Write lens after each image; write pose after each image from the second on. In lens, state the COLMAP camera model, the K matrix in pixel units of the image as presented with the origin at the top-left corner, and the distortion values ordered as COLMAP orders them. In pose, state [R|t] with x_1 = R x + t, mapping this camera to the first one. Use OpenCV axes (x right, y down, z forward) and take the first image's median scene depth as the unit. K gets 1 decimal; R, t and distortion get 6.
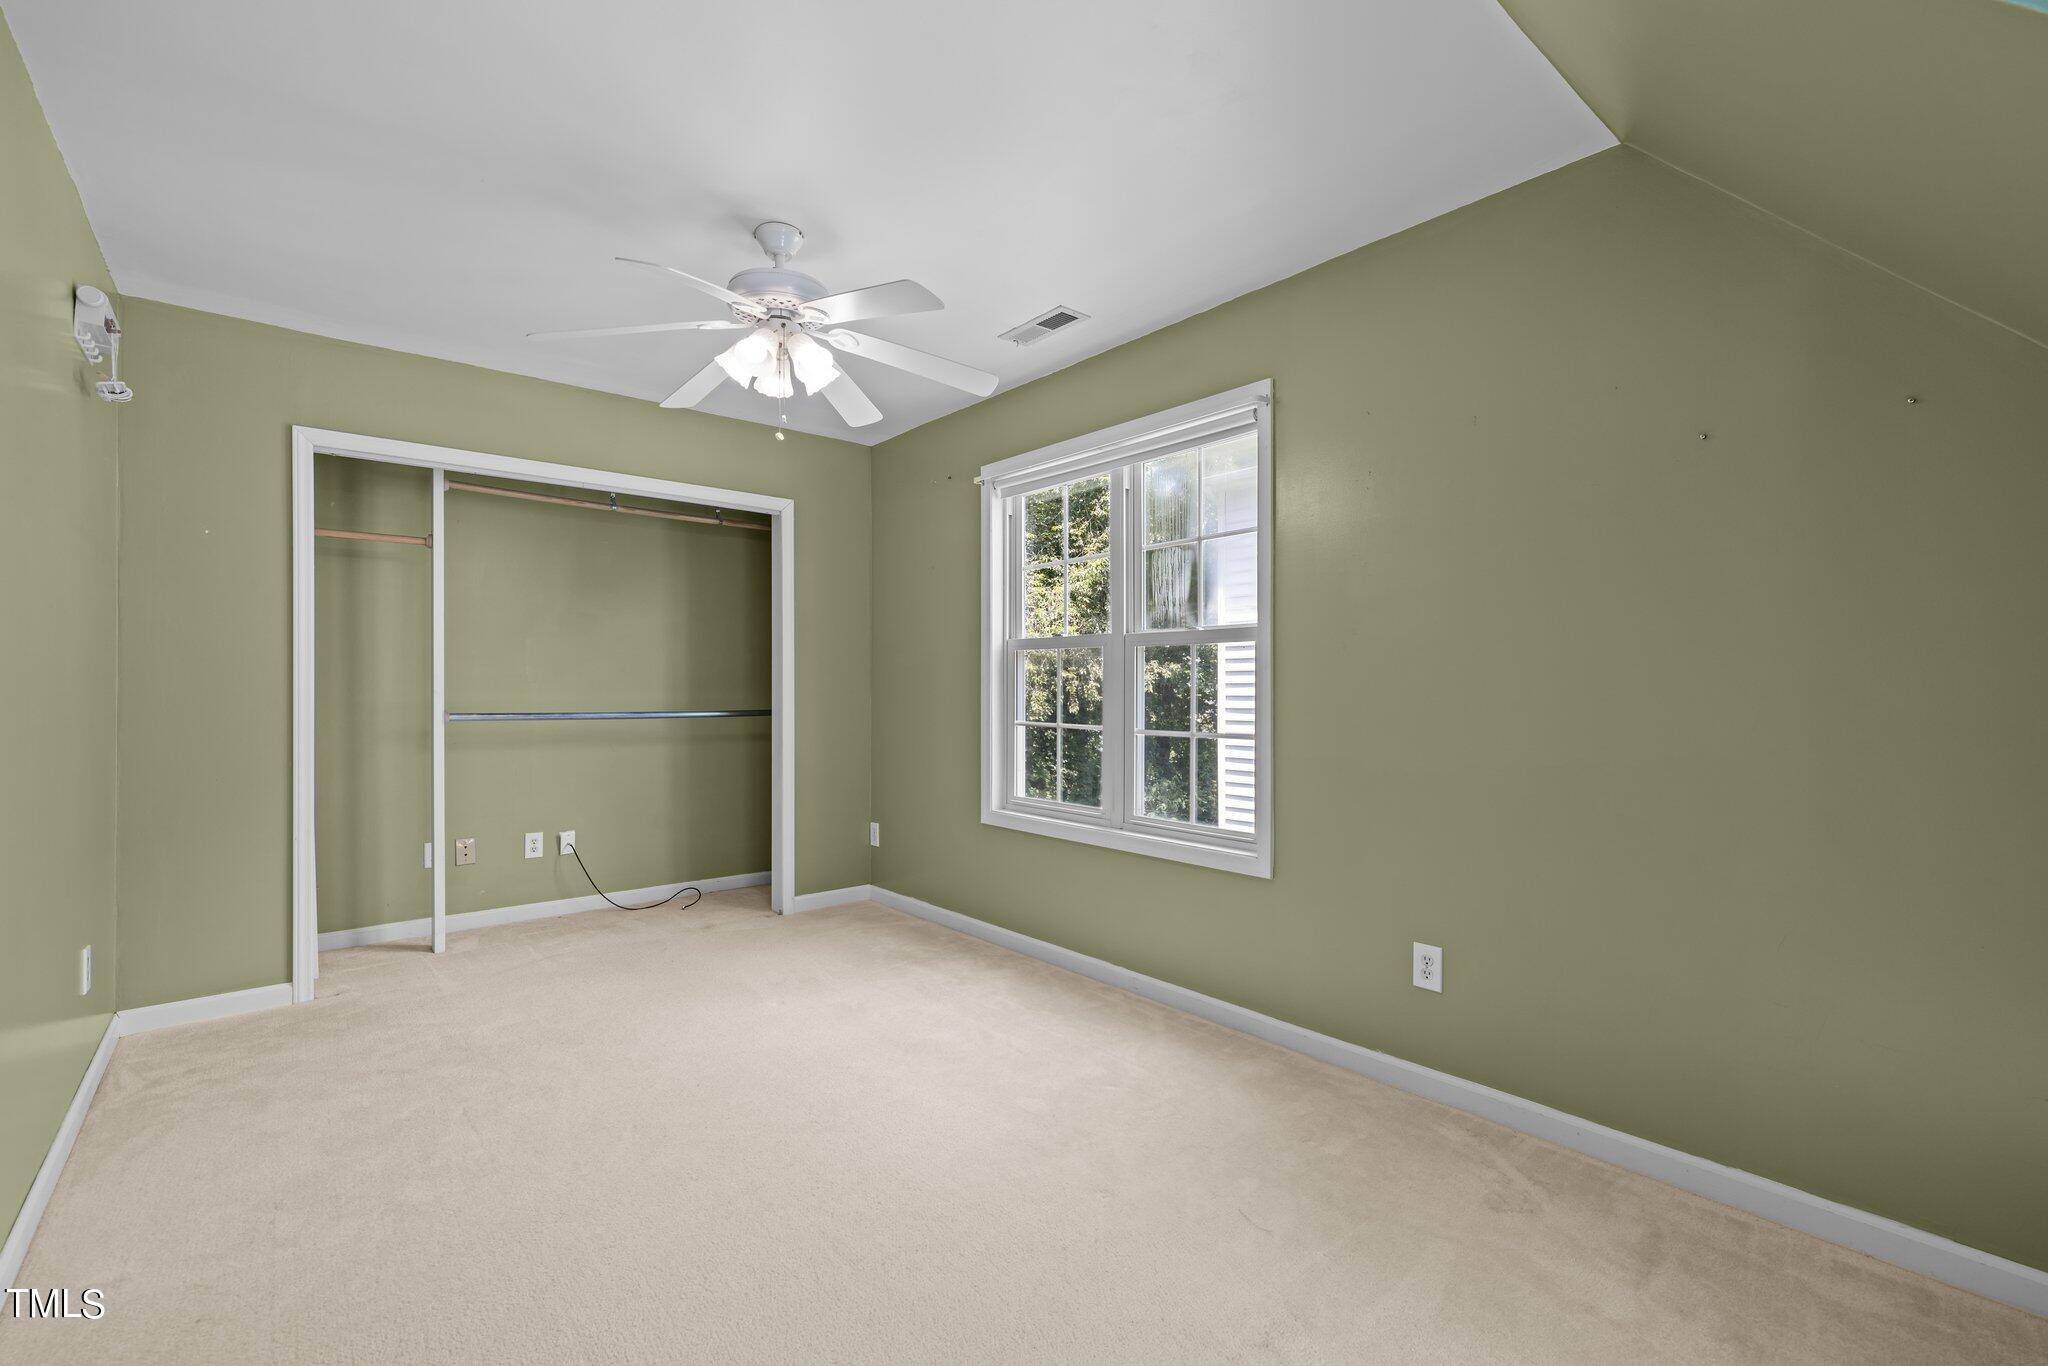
lens RADIAL K [[863.7, 0, 1021.6], [0, 863.7, 695.1], [0, 0, 1]] dist [0.003098, 0.000877]
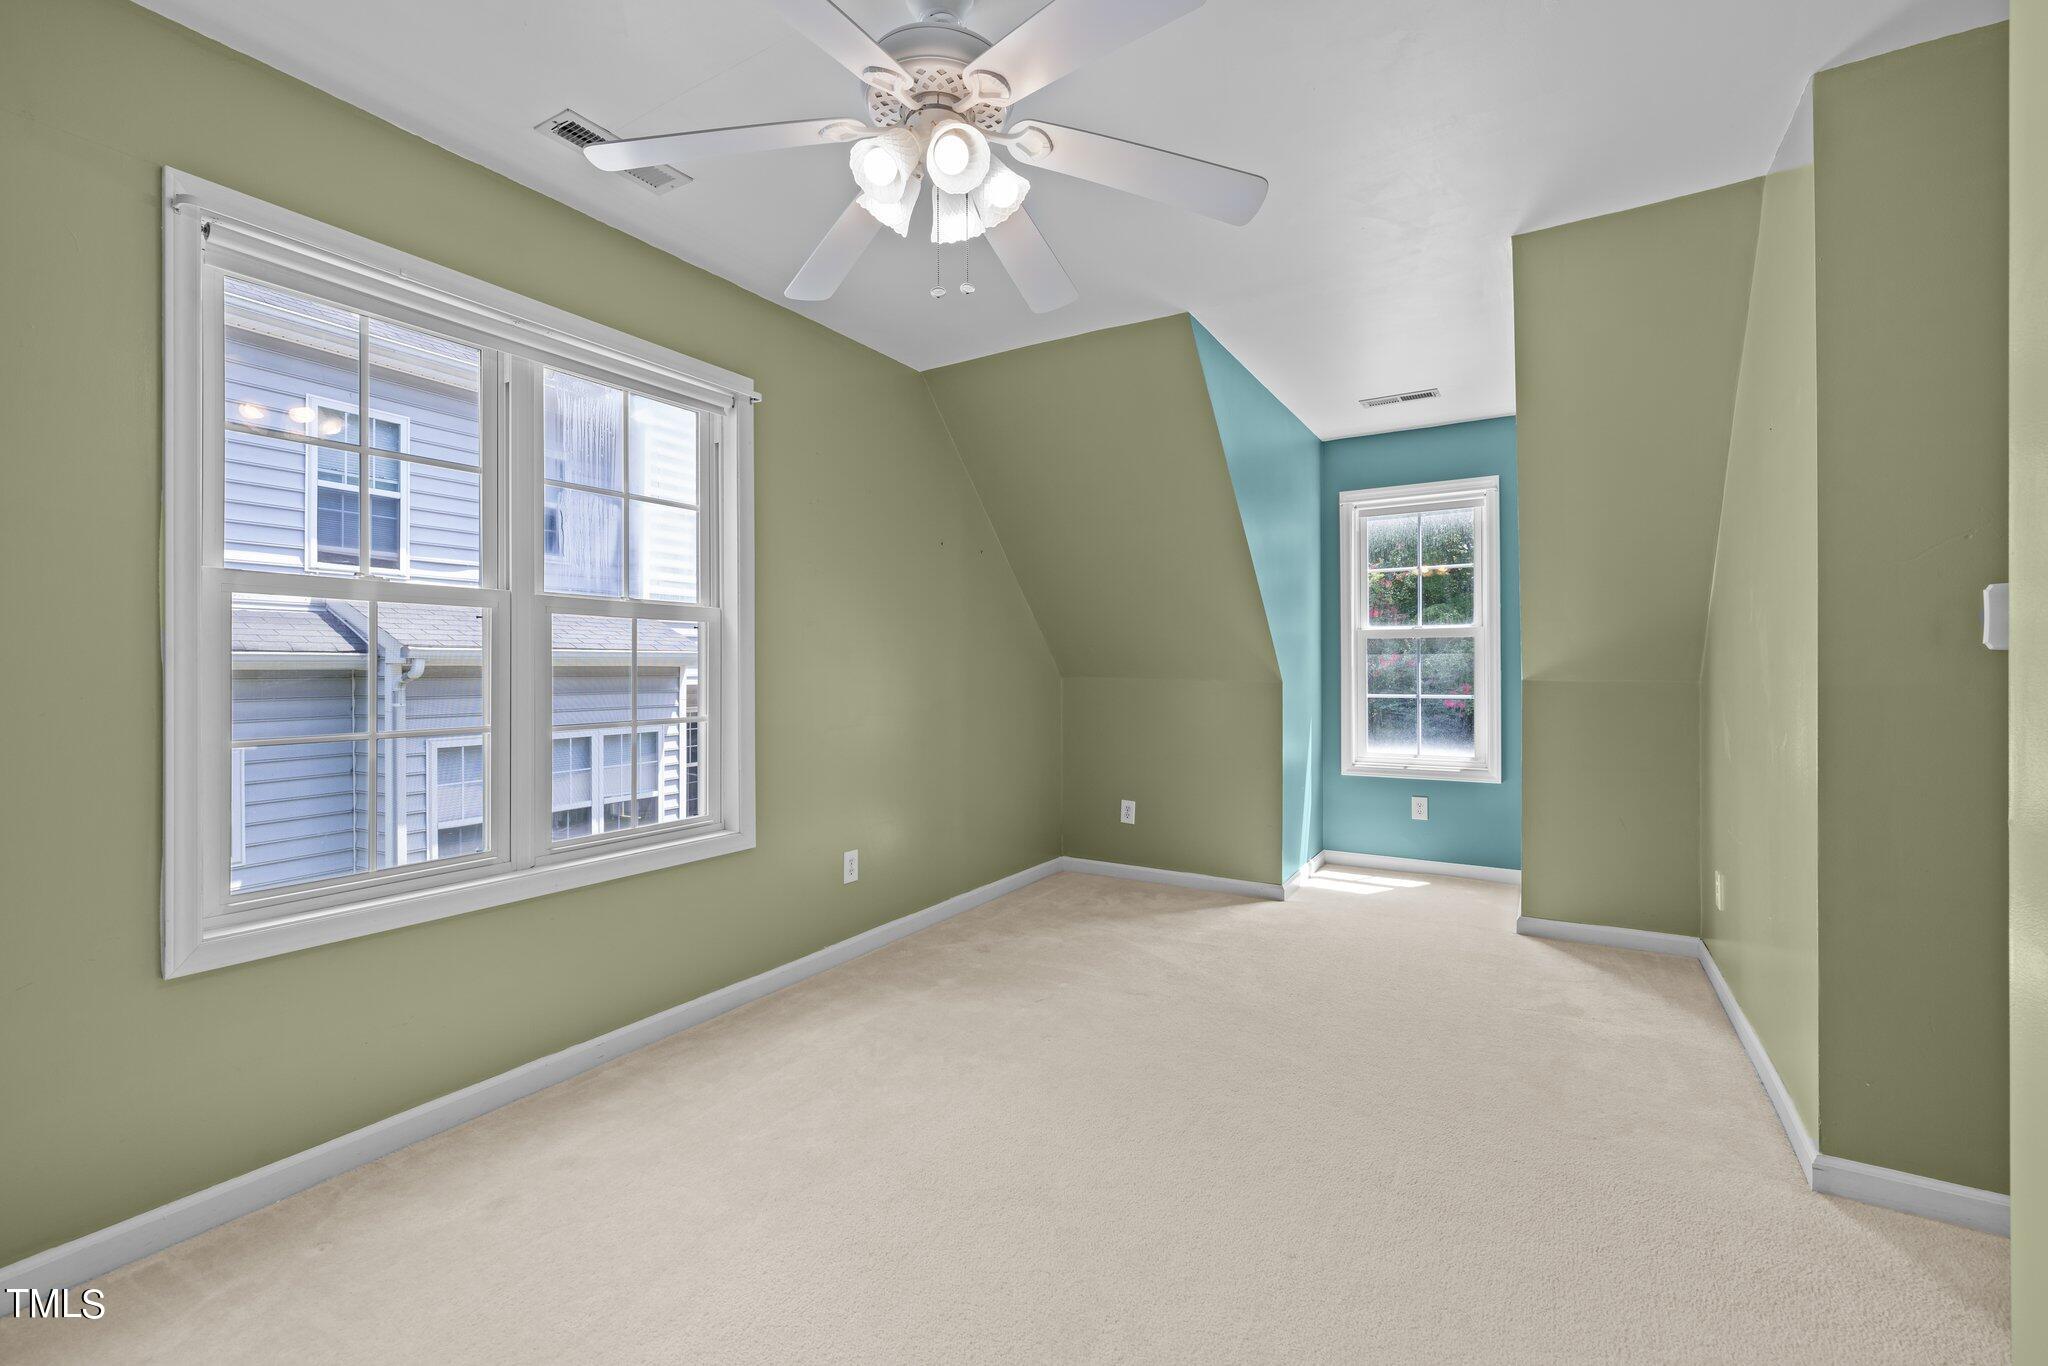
lens RADIAL K [[863.7, 0, 1021.5], [0, 863.7, 674.8], [0, 0, 1]] dist [0.003098, 0.000877]
pose [[-0.326064, 0.010456, 0.945290, -0.782274], [0.015394, 0.999865, -0.005750, 0.009978], [-0.945222, 0.012677, -0.326181, 0.968151]]
